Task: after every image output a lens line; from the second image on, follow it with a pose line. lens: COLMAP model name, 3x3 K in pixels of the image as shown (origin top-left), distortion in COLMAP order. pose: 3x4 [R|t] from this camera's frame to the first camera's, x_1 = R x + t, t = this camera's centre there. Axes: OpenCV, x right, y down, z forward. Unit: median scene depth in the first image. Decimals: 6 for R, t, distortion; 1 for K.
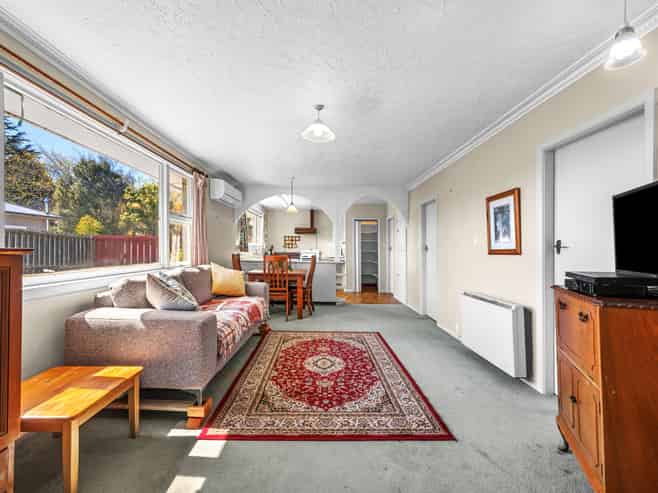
lens RADIAL K [[301.1, 0, 329.0], [0, 301.1, 246.5], [0, 0, 1]] dist [0.000809, 0.000108]
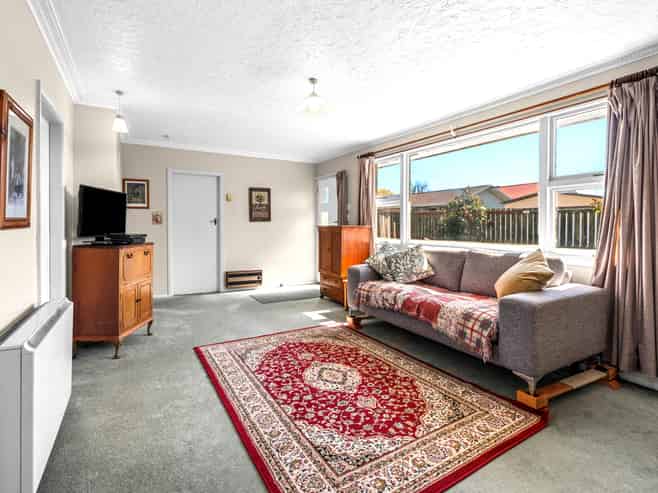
lens RADIAL K [[299.0, 0, 330.4], [0, 299.0, 227.8], [0, 0, 1]] dist [-0.000192, -0.000111]
pose [[-0.860082, -0.010938, -0.510038, 0.416920], [-0.011097, 0.999935, -0.002731, 0.023006], [0.510035, 0.003311, -0.860147, 1.831529]]
